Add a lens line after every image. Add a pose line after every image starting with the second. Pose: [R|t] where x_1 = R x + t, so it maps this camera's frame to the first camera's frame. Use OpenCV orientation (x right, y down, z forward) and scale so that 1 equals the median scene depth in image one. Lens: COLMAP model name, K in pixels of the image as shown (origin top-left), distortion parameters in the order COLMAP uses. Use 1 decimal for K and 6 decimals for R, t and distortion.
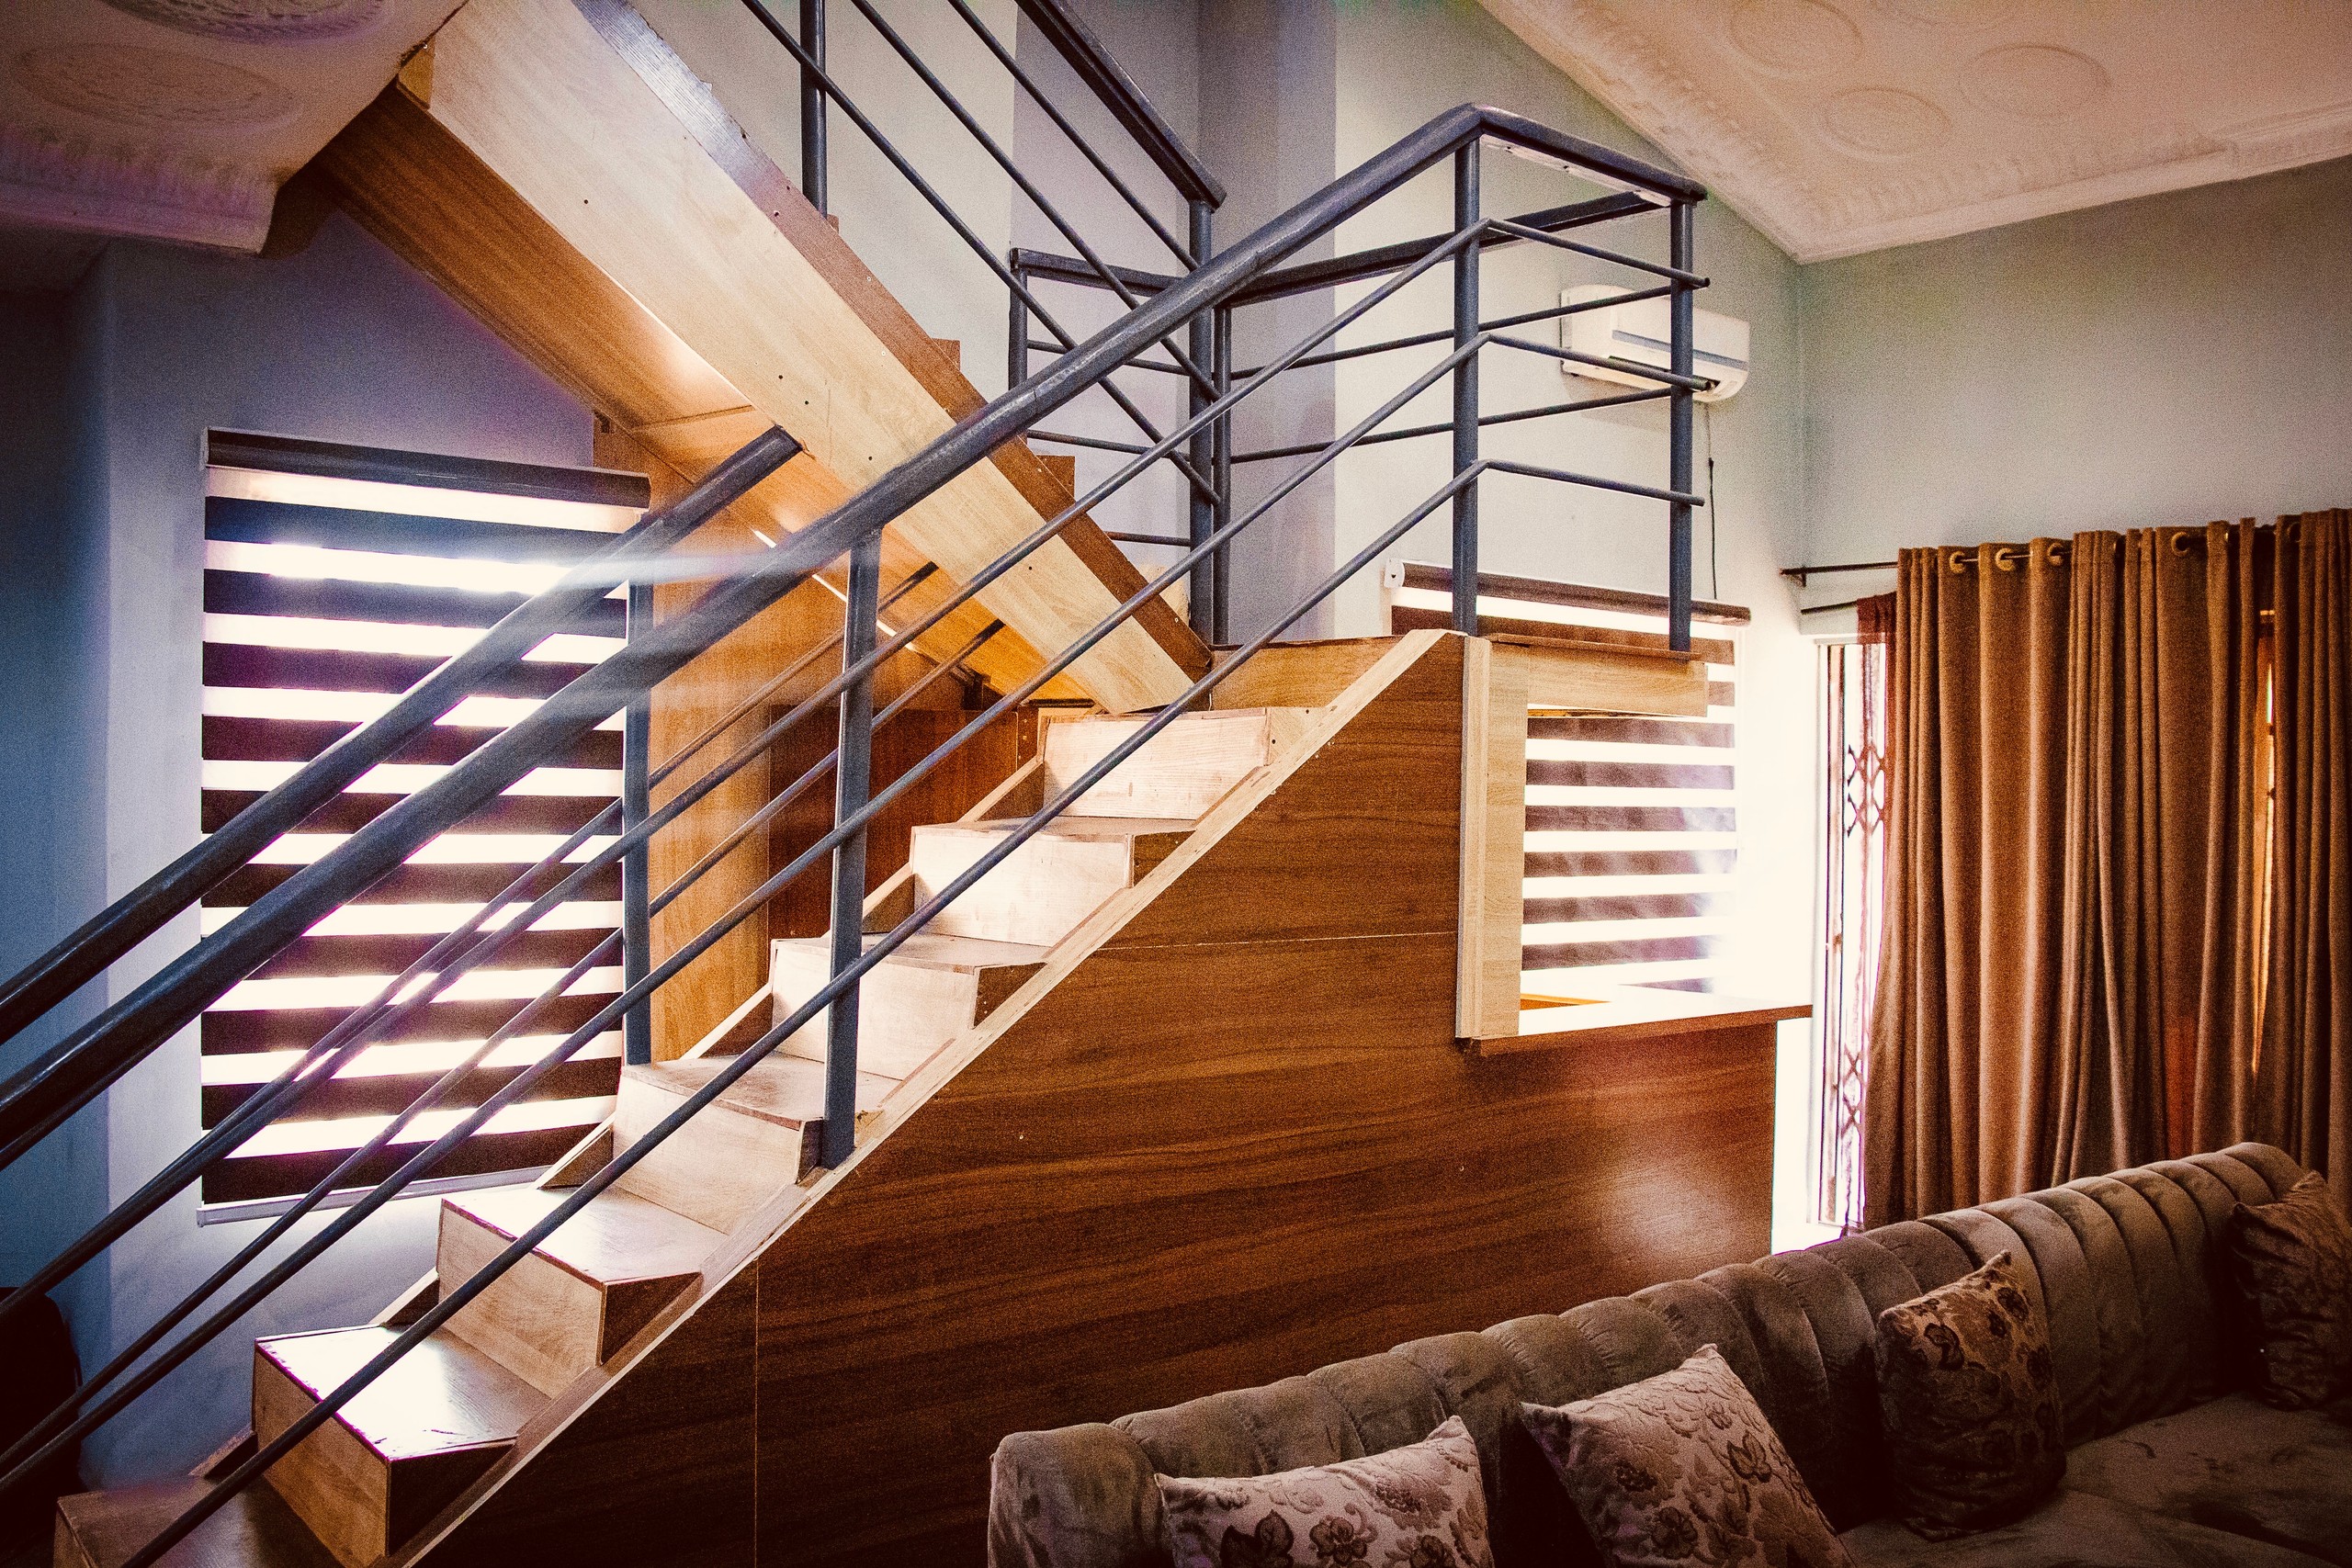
lens RADIAL K [[1980.1, 0, 1176.0], [0, 1980.1, 784.0], [0, 0, 1]] dist [-0.189986, 0.194302]
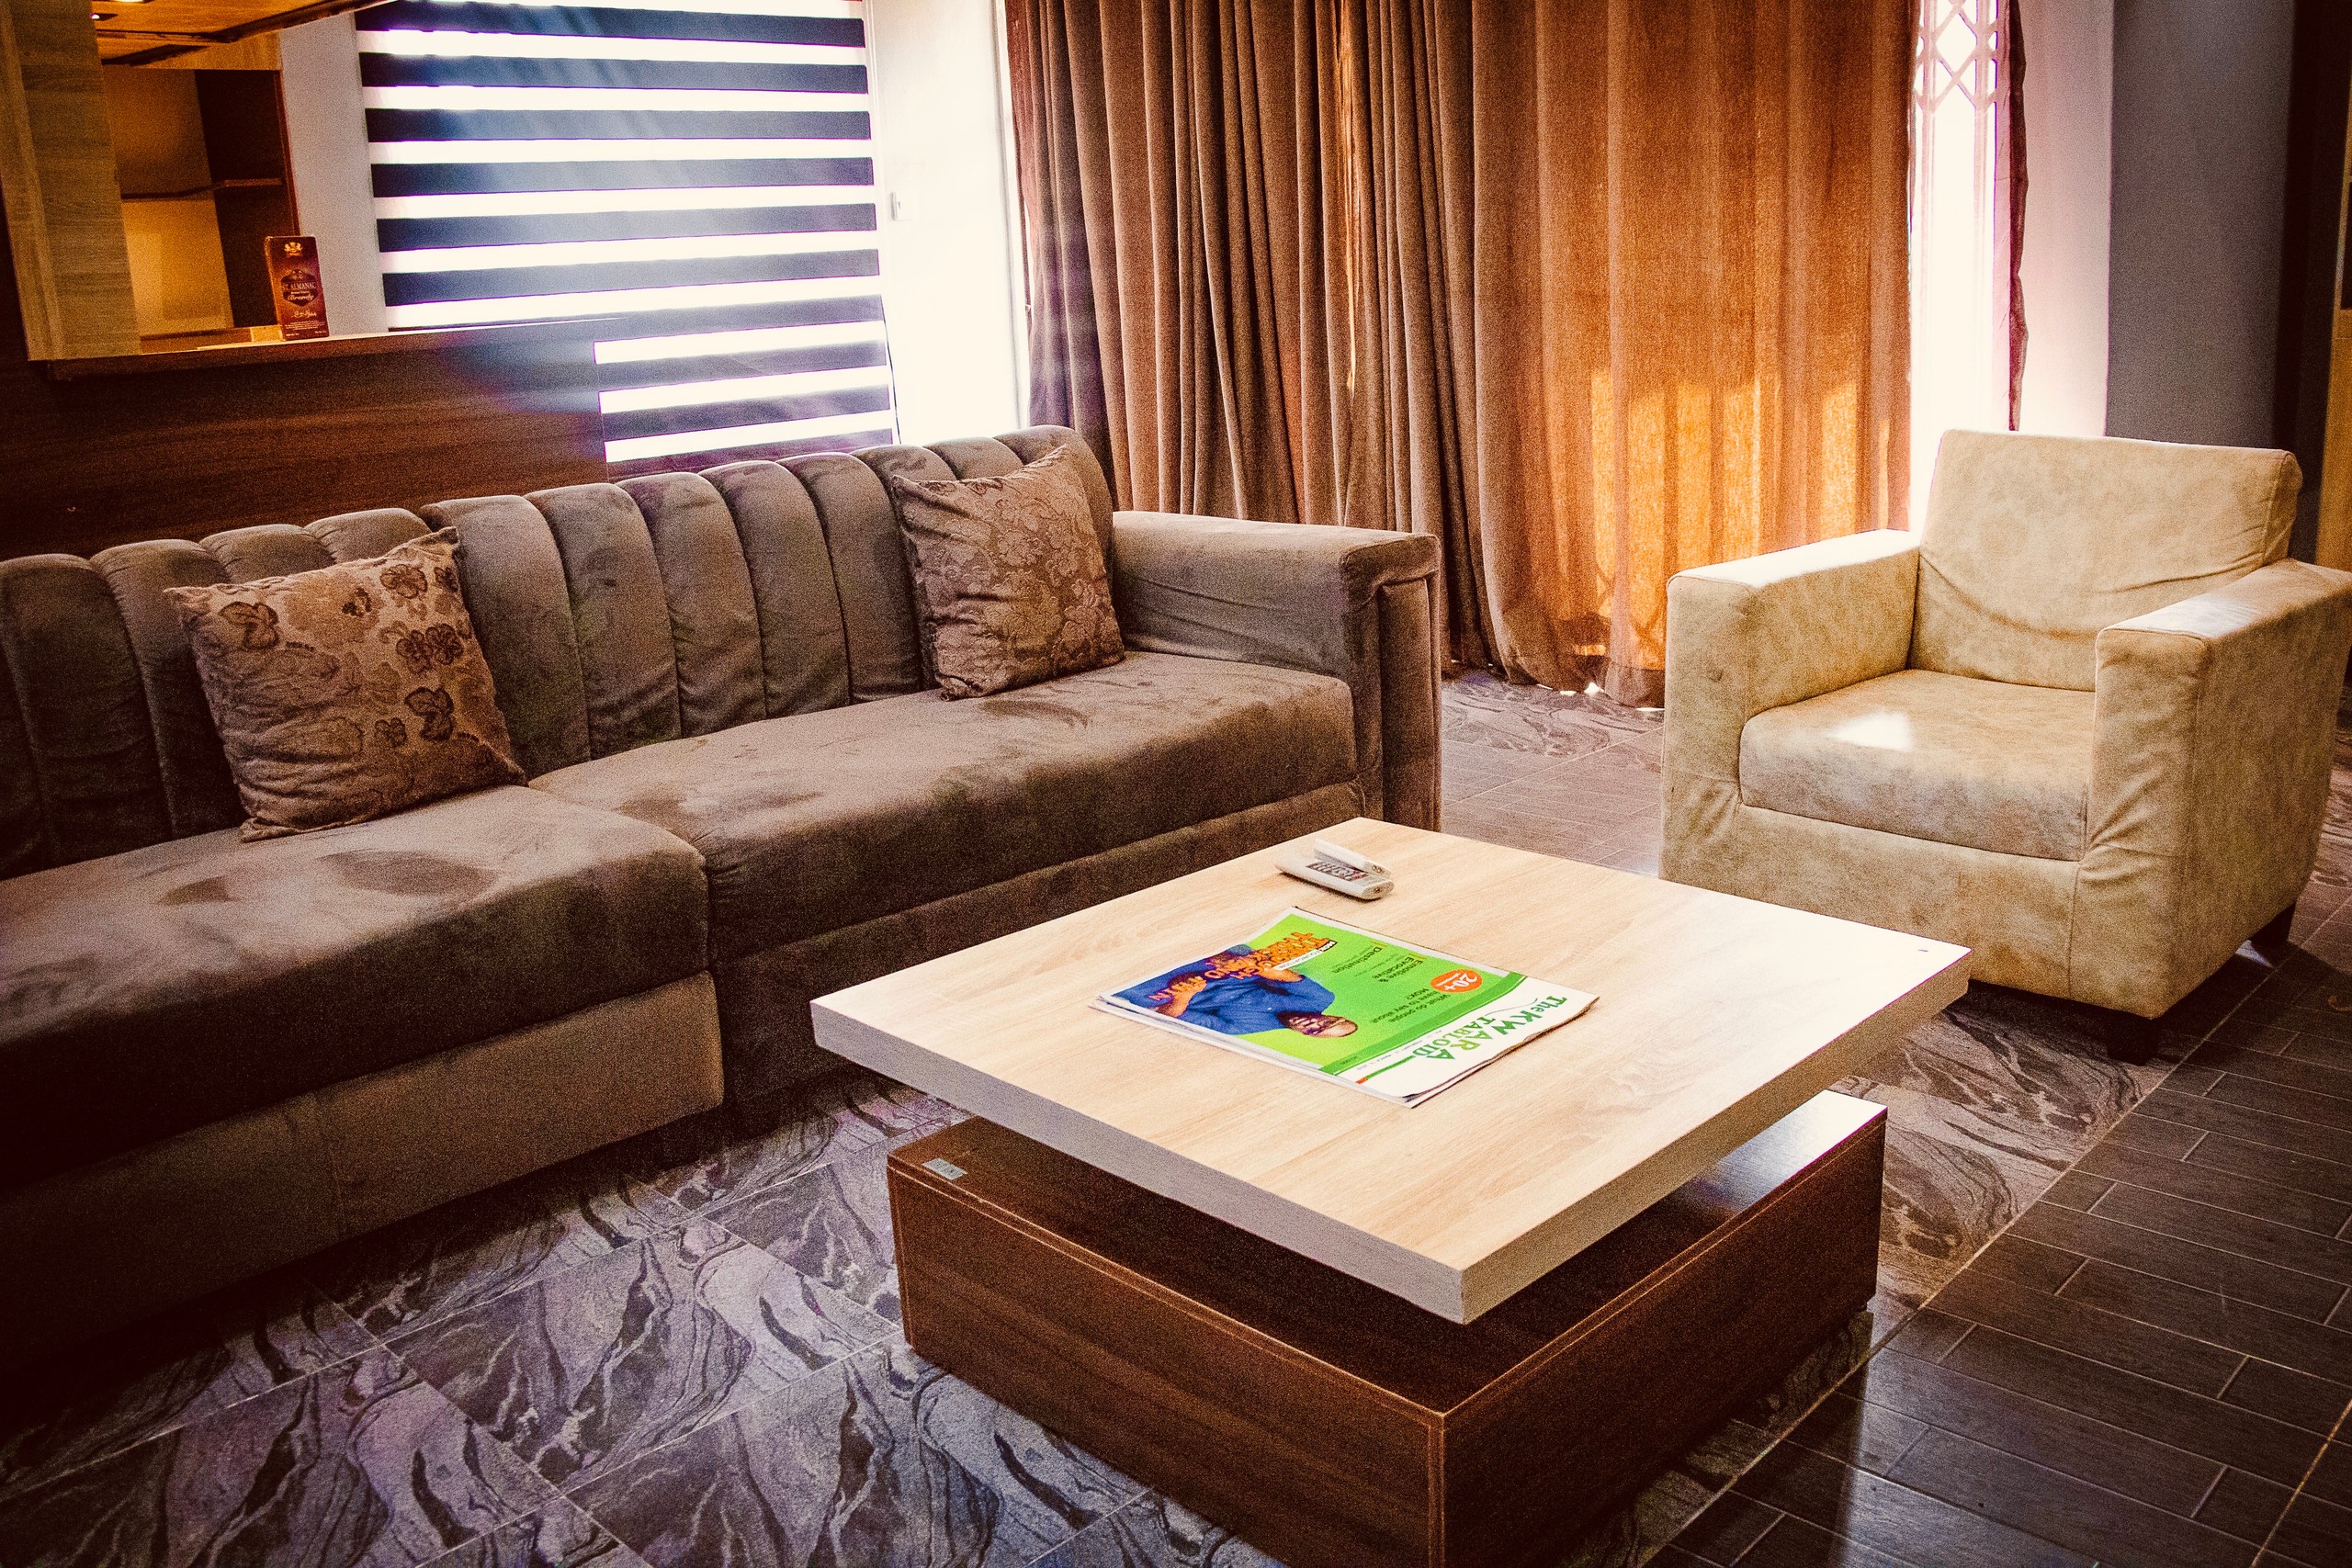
lens RADIAL K [[1980.1, 0, 1176.0], [0, 1980.1, 784.0], [0, 0, 1]] dist [-0.189986, 0.194302]
pose [[0.991465, -0.089176, 0.095107, 0.594725], [0.062163, 0.964572, 0.256392, 0.134154], [-0.114601, -0.248292, 0.961882, 0.071440]]
